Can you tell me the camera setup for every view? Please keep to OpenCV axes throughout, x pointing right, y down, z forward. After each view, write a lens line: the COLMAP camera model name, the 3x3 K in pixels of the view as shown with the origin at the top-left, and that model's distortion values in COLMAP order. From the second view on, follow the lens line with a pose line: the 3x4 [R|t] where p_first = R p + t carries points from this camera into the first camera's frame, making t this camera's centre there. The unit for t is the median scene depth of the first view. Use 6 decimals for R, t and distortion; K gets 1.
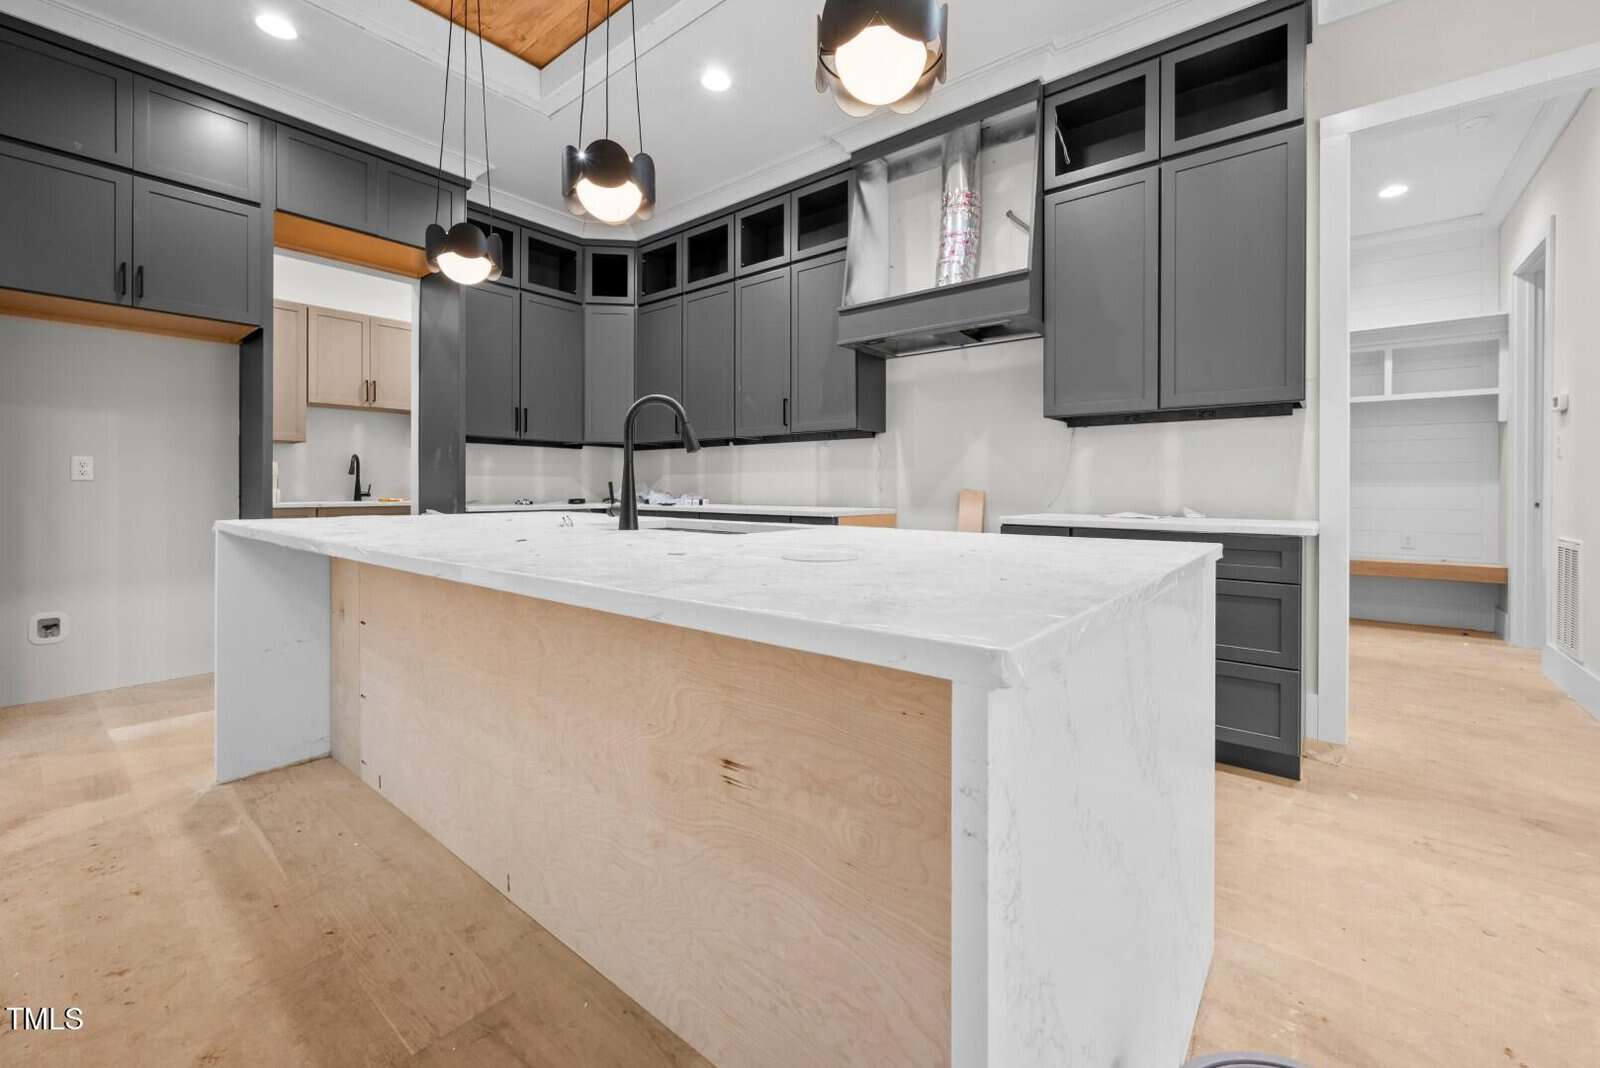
lens RADIAL K [[649.5, 0, 805.6], [0, 649.5, 486.1], [0, 0, 1]] dist [-0.001747, 0.000367]
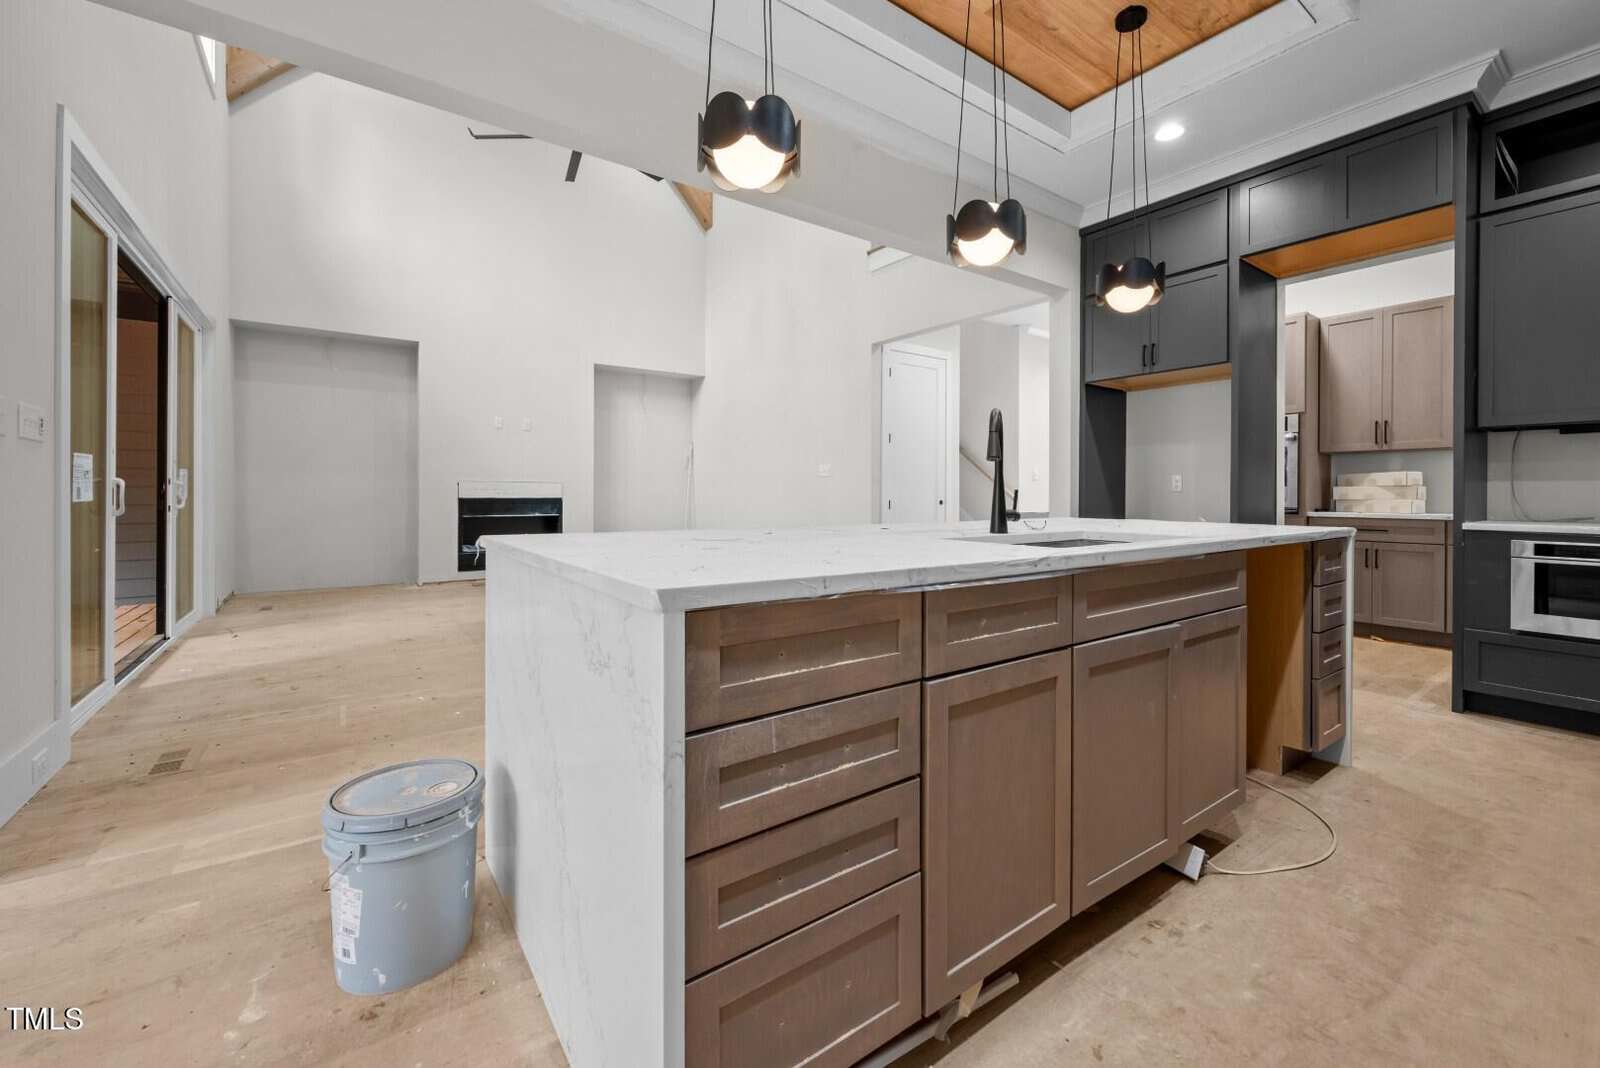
lens RADIAL K [[649.5, 0, 800.9], [0, 649.5, 496.1], [0, 0, 1]] dist [-0.001747, 0.000367]
pose [[-0.272060, -0.000928, -0.962280, 0.443971], [-0.002206, 0.999998, -0.000340, 0.002465], [0.962278, 0.002031, -0.272061, 0.491763]]
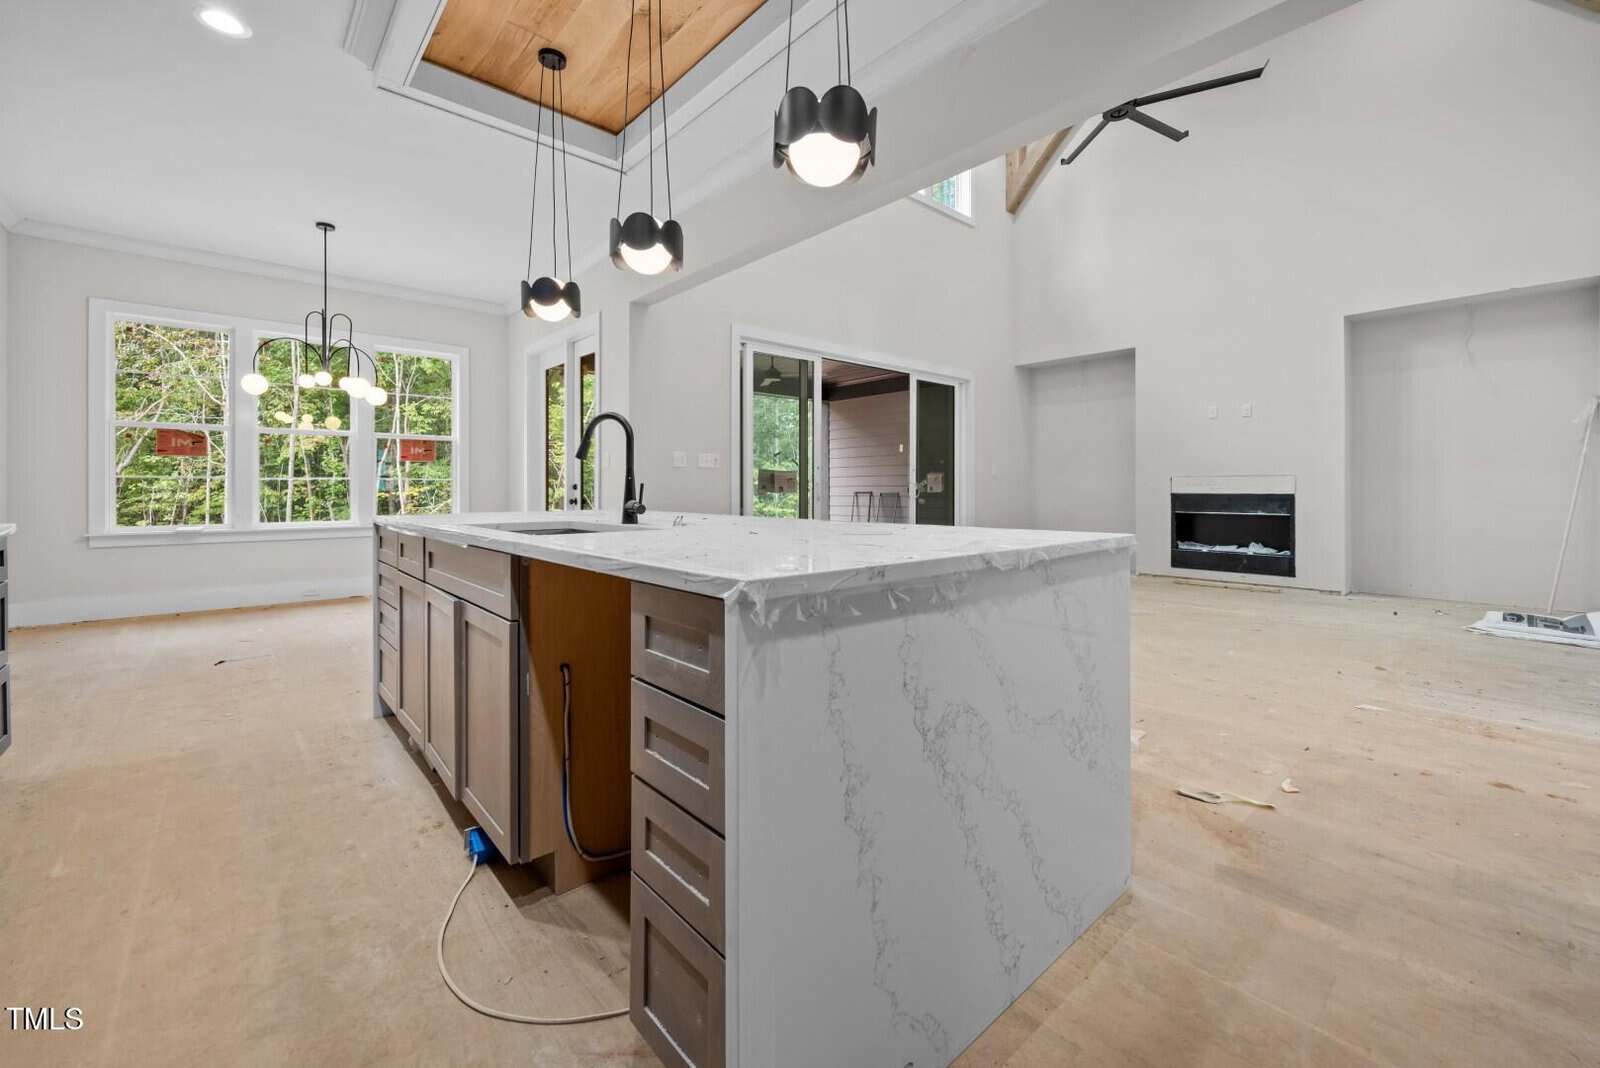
lens RADIAL K [[649.5, 0, 807.1], [0, 649.5, 488.2], [0, 0, 1]] dist [-0.001747, 0.000367]
pose [[-0.986252, -0.002785, 0.165227, -0.408574], [-0.003172, 0.999993, -0.002076, 0.001223], [-0.165220, -0.002571, -0.986253, 1.076117]]
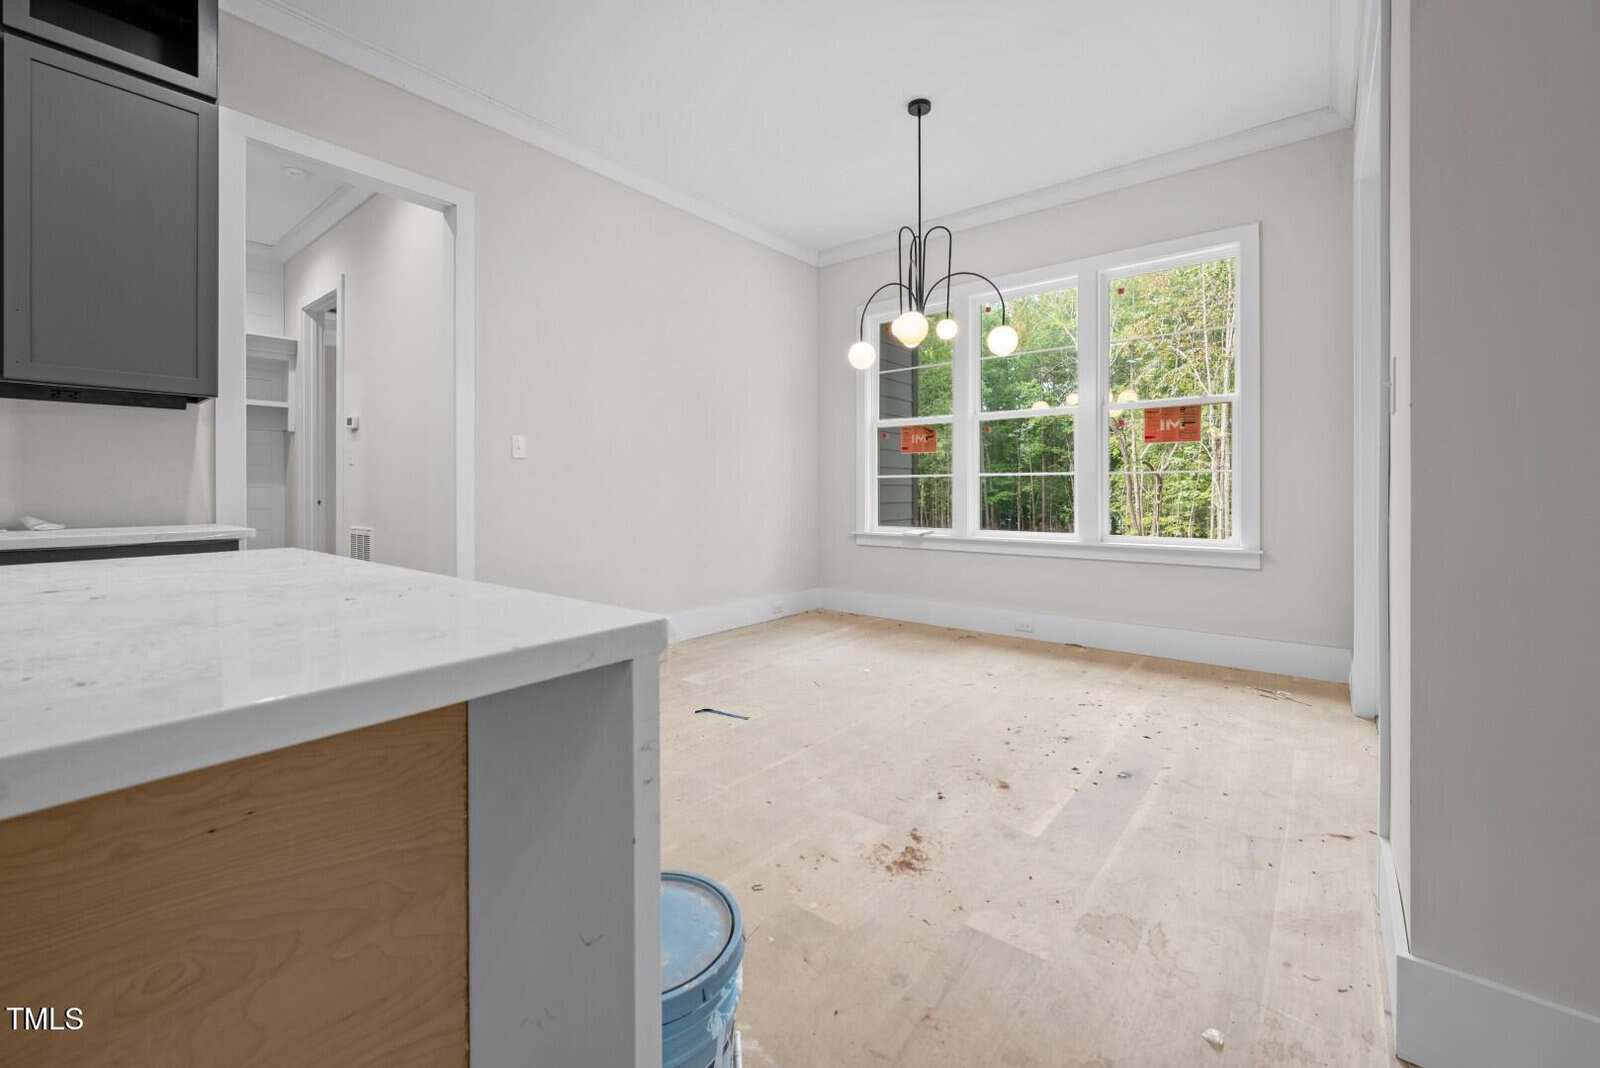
lens RADIAL K [[649.5, 0, 810.4], [0, 649.5, 486.6], [0, 0, 1]] dist [-0.001747, 0.000367]
pose [[-0.011524, -0.000257, 0.999934, -0.126112], [0.000641, 1.000000, 0.000264, -0.000567], [-0.999933, 0.000644, -0.011524, 0.095215]]
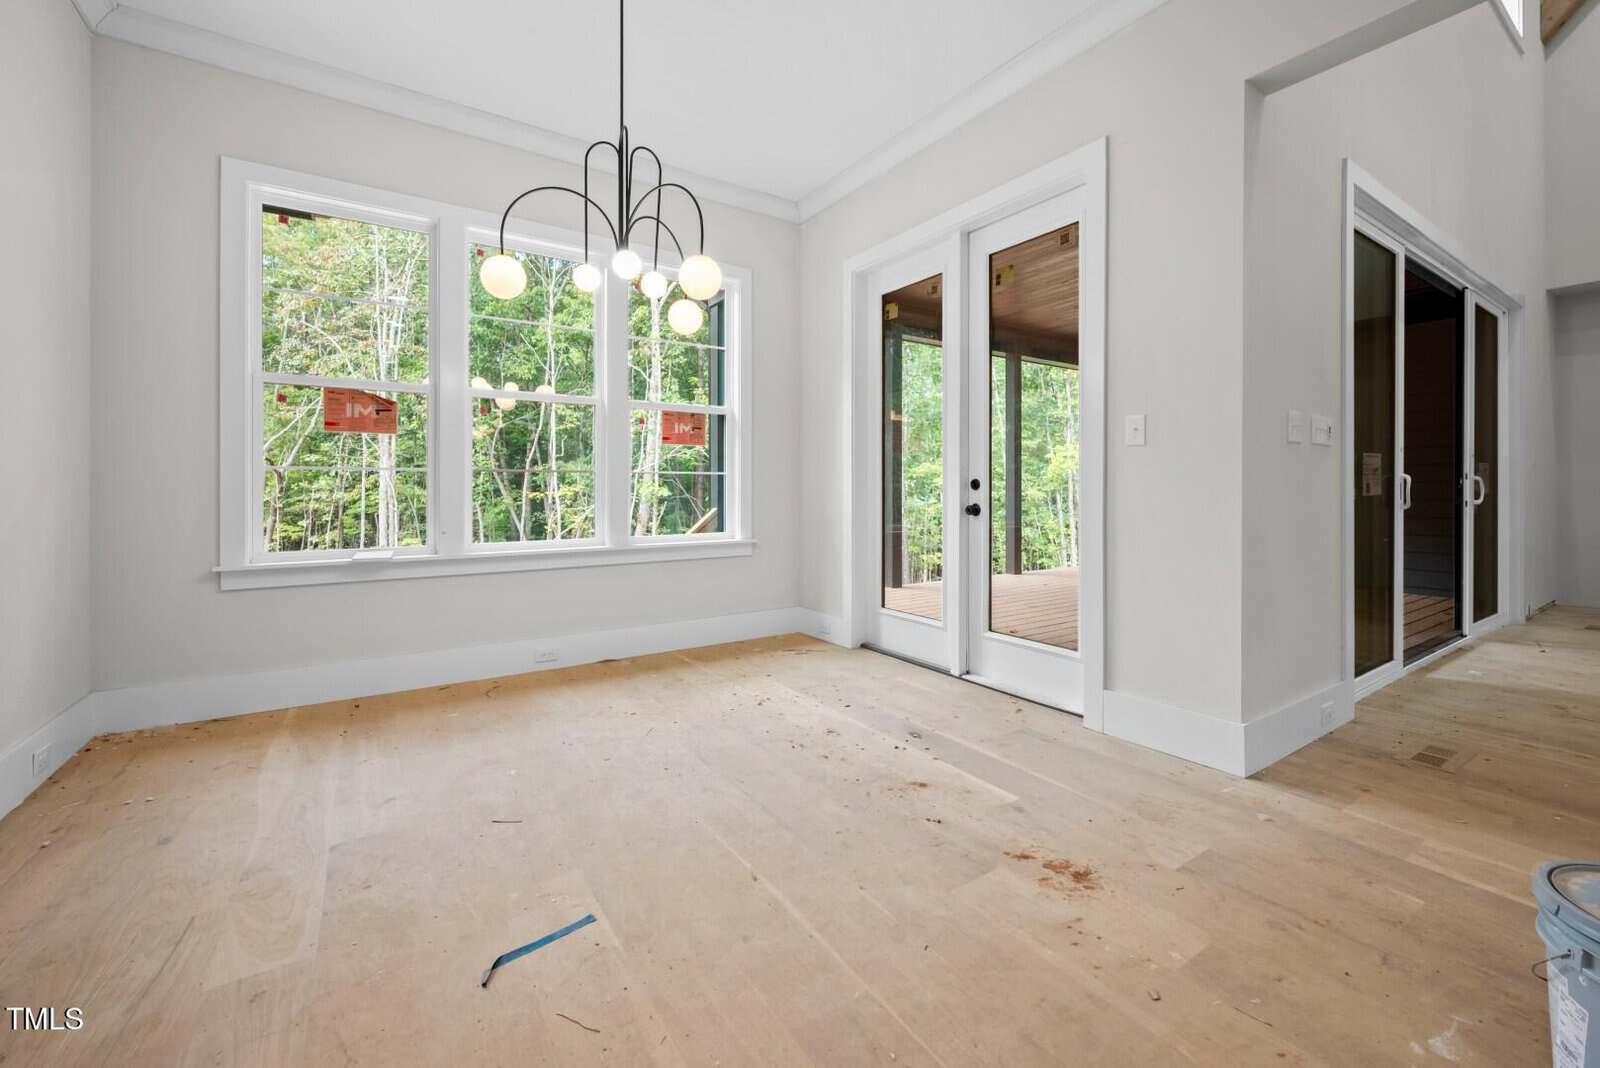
lens RADIAL K [[649.5, 0, 810.2], [0, 649.5, 488.3], [0, 0, 1]] dist [-0.001747, 0.000367]
pose [[-0.955213, -0.002613, 0.295908, 0.396327], [-0.002758, 0.999996, -0.000074, 0.002651], [-0.295906, -0.000887, -0.955217, 0.516550]]
